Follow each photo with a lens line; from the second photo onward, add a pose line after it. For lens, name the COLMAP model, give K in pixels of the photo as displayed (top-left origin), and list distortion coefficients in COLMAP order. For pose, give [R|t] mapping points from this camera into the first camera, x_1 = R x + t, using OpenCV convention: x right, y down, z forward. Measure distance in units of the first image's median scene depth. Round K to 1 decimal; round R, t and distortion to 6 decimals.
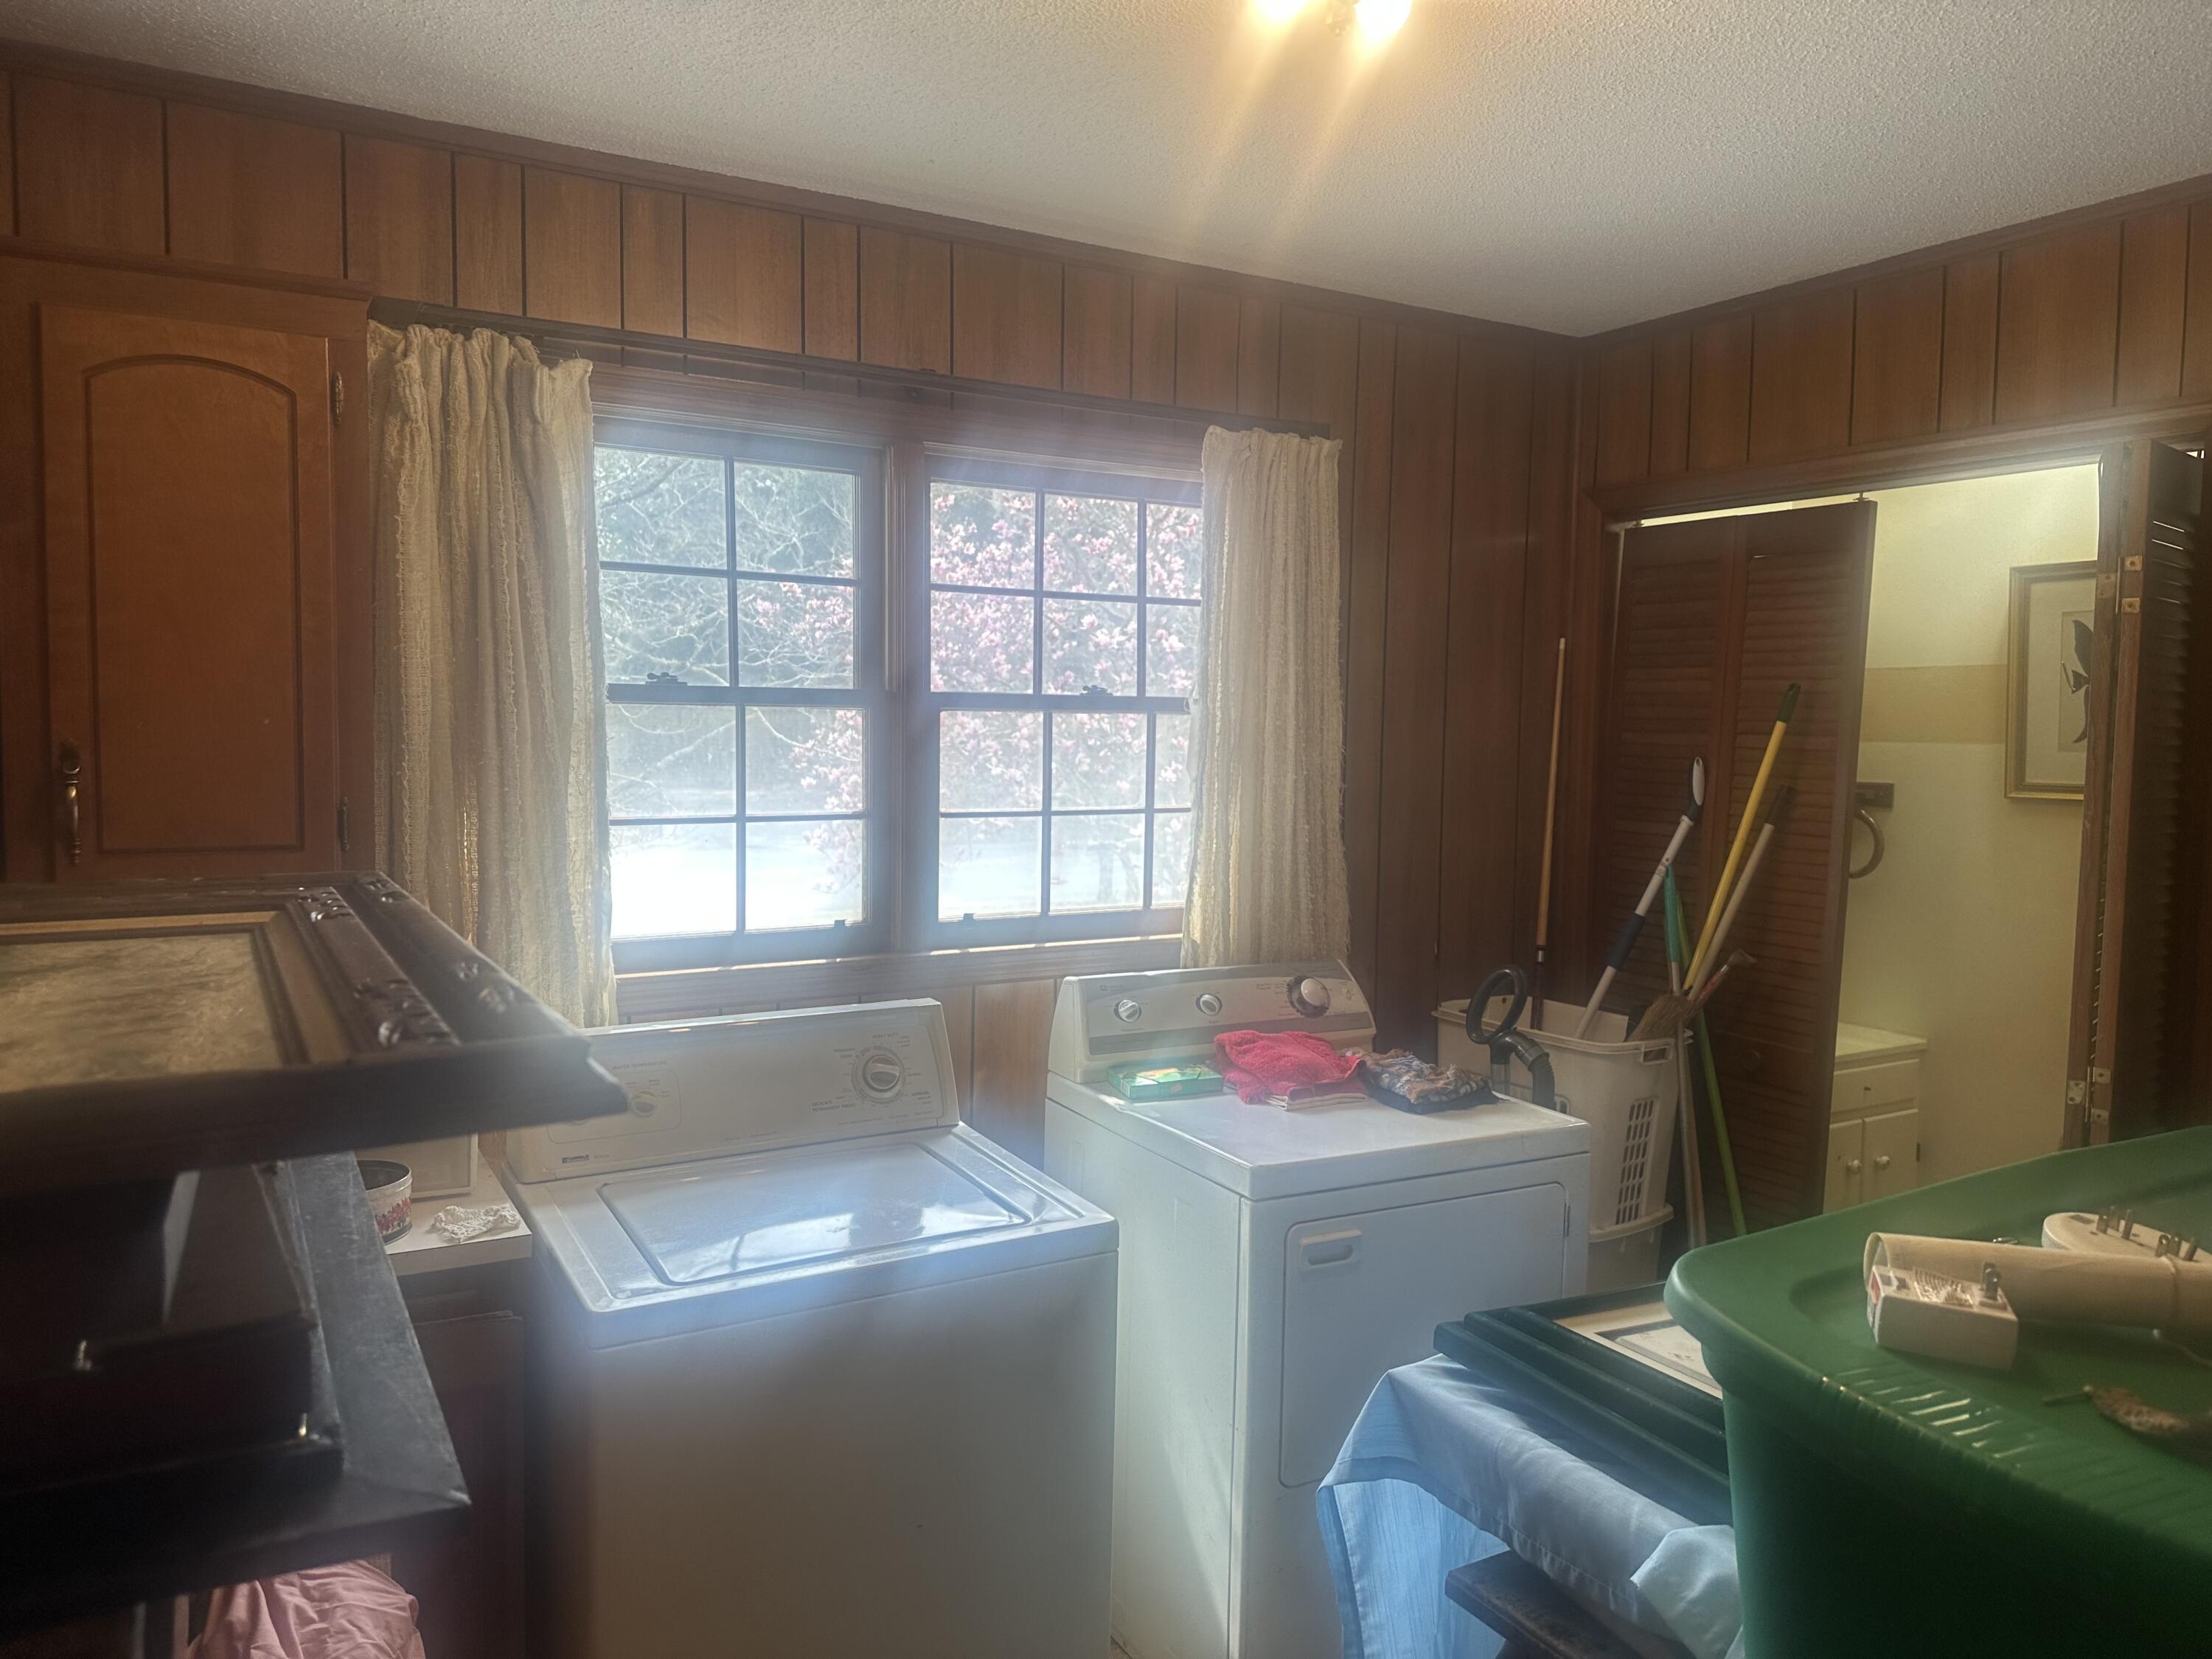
lens RADIAL K [[1502.2, 0, 1106.1], [0, 1502.2, 799.1], [0, 0, 1]] dist [0.022840, -0.039578]
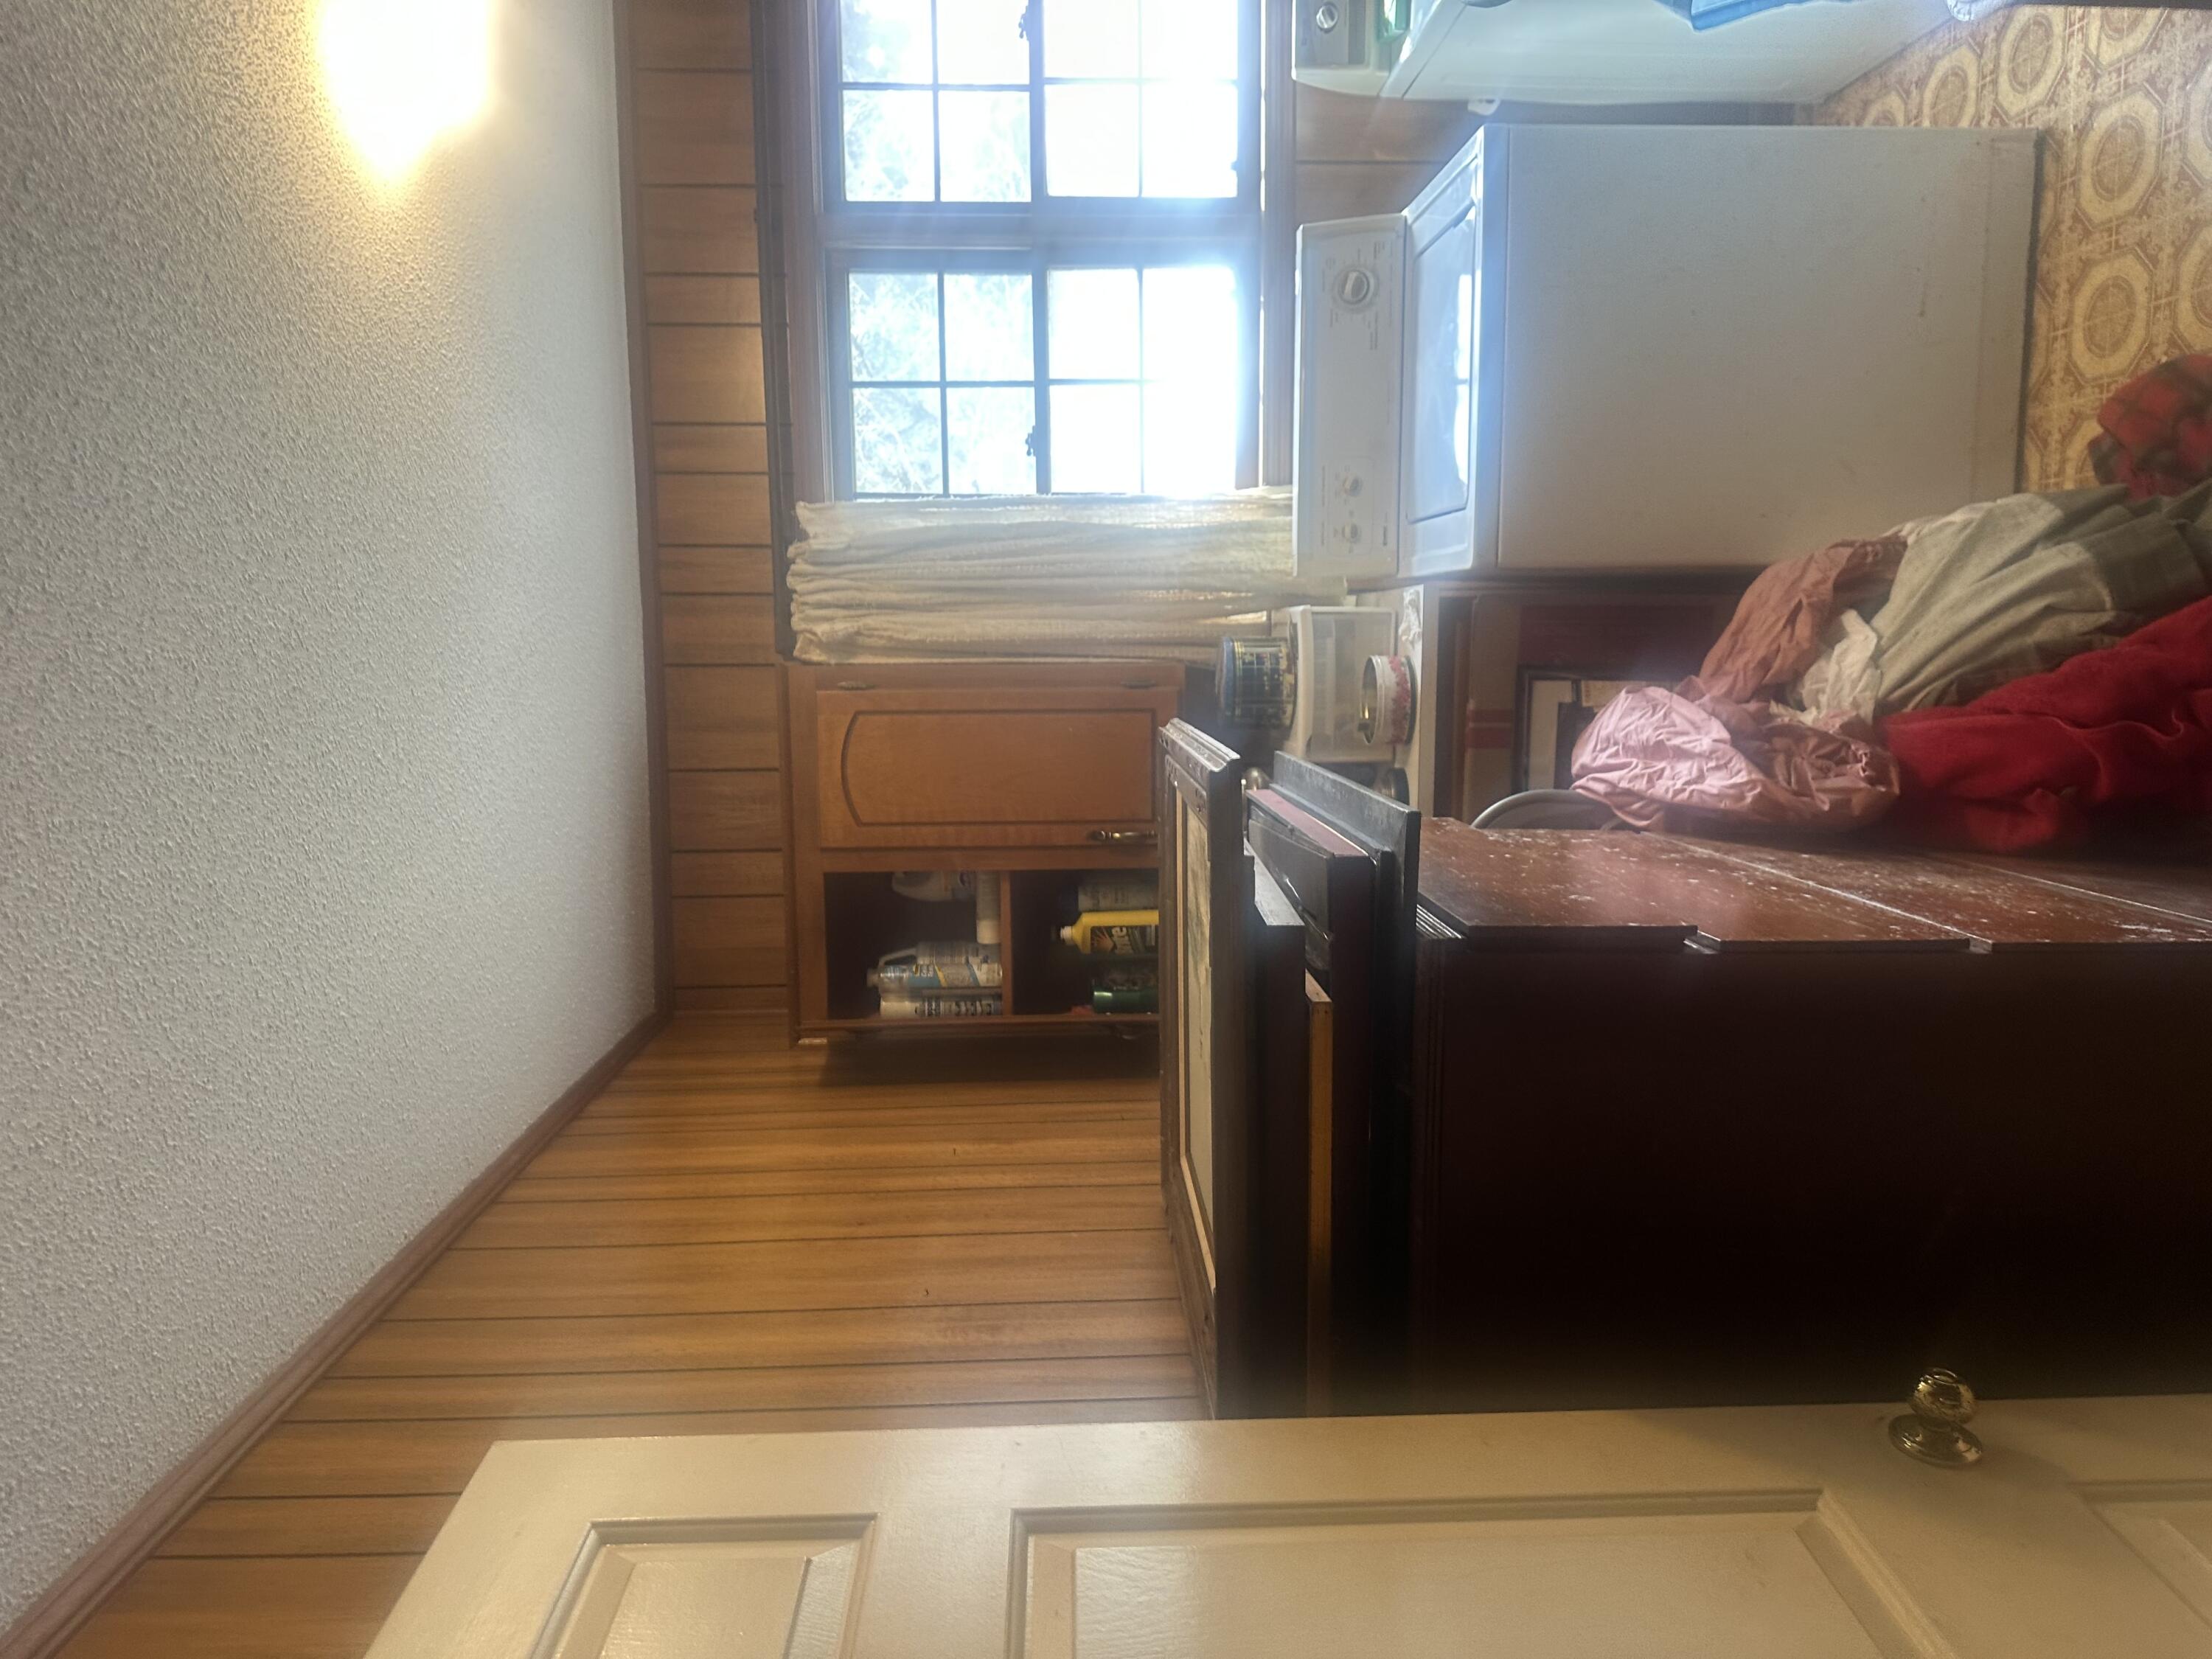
lens RADIAL K [[1502.2, 0, 1106.1], [0, 1502.2, 799.1], [0, 0, 1]] dist [0.022840, -0.039578]
pose [[-0.004980, -0.793954, -0.607958, 0.271836], [0.999748, 0.009348, -0.020398, 0.013594], [0.021878, -0.607906, 0.793707, -0.221236]]
